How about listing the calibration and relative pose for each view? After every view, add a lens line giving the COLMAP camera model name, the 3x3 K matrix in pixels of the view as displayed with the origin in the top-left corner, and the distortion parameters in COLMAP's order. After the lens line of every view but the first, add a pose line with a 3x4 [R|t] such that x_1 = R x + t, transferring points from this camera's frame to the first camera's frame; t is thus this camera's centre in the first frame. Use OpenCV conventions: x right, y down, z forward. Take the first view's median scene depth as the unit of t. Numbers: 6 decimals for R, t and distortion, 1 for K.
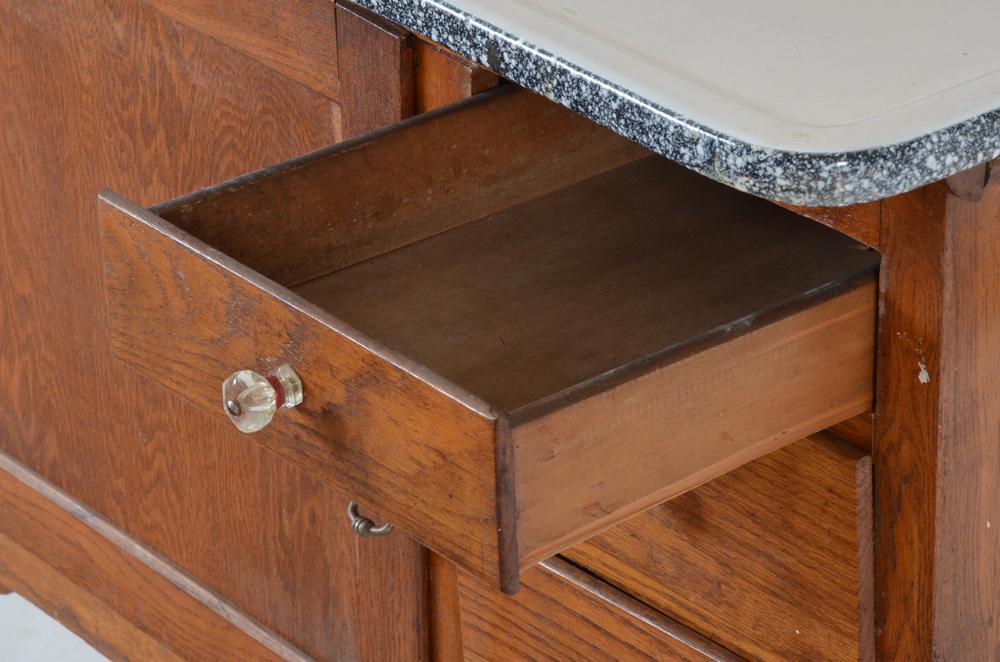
lens RADIAL K [[3776.0, 0, 543.5], [0, 3776.0, 328.9], [0, 0, 1]] dist [1.079682, 4.900966]
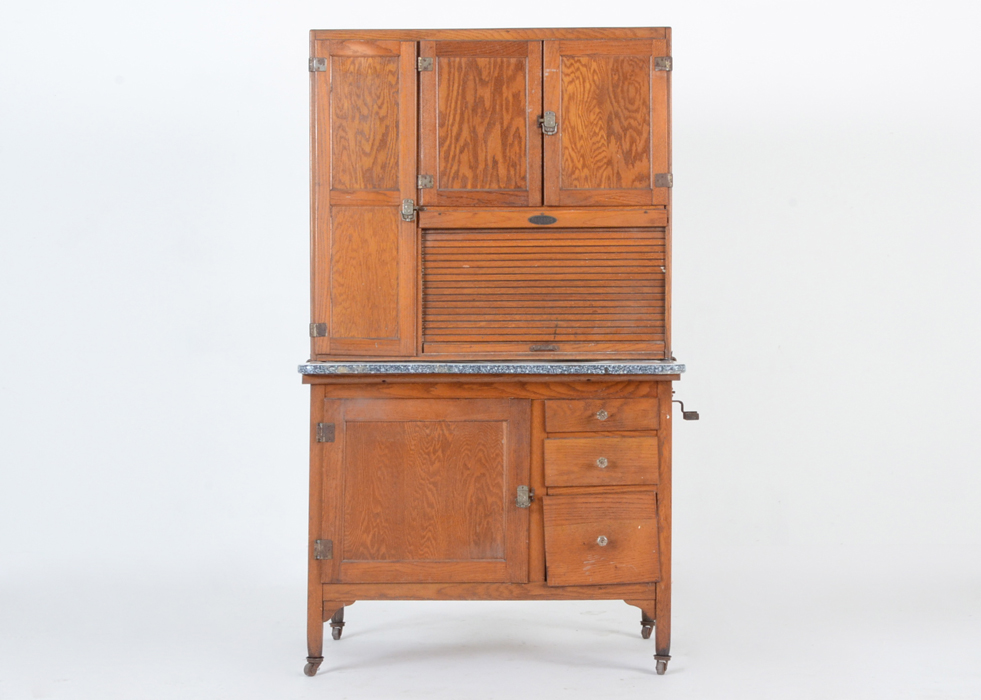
lens RADIAL K [[1977.5, 0, 490.5], [0, 1977.5, 350.0], [0, 0, 1]] dist [0.115078, 0.015289]
pose [[0.633001, 0.004853, 0.774136, -2.293402], [0.344375, 0.893826, -0.287194, 0.659793], [-0.693336, 0.448387, 0.564122, -0.567518]]
